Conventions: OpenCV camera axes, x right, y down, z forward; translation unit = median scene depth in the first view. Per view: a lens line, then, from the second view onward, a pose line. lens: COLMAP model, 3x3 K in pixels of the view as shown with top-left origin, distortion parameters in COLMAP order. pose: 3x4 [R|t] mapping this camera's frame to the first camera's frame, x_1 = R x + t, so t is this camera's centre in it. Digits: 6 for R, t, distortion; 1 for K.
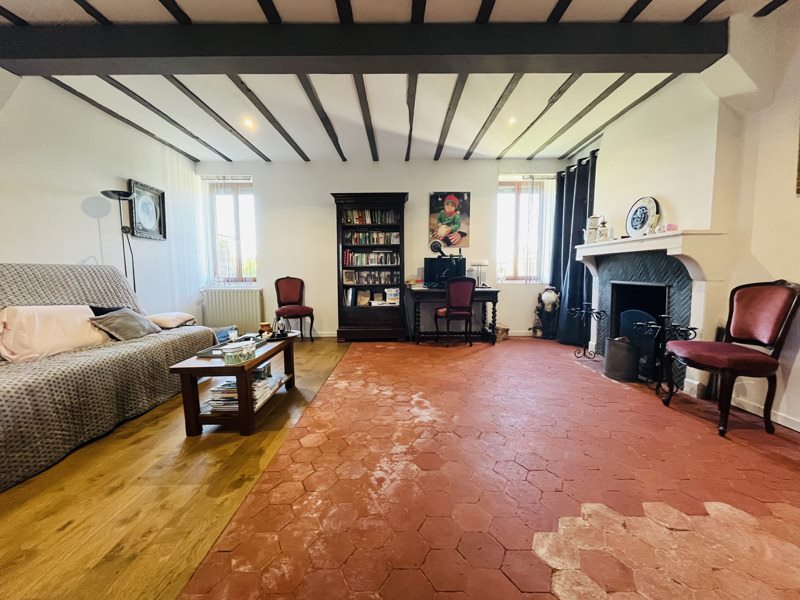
lens RADIAL K [[322.4, 0, 397.0], [0, 322.4, 298.8], [0, 0, 1]] dist [-0.000357, -0.000004]
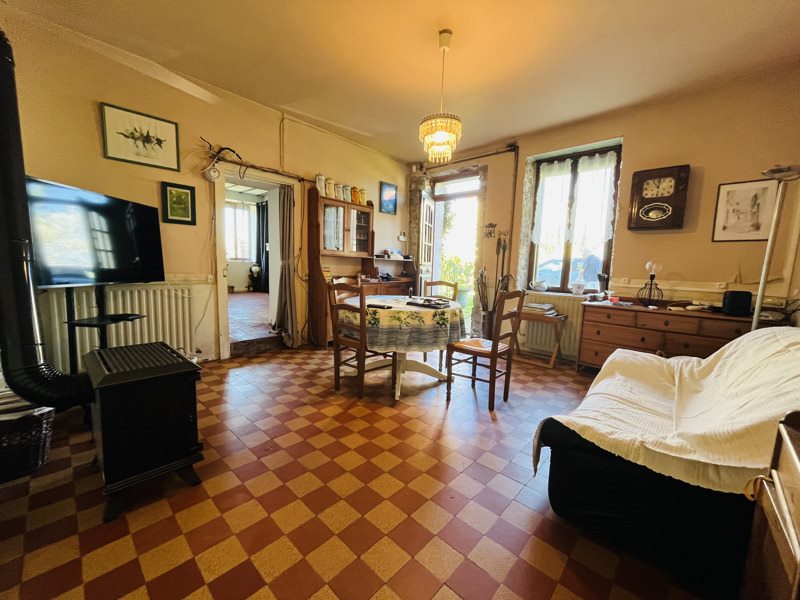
lens RADIAL K [[322.4, 0, 395.7], [0, 322.4, 301.7], [0, 0, 1]] dist [-0.000357, -0.000004]
pose [[0.675599, -0.055280, 0.735194, -0.369171], [0.025964, 0.998350, 0.051208, 0.107689], [-0.736812, -0.015507, 0.675920, -0.876129]]
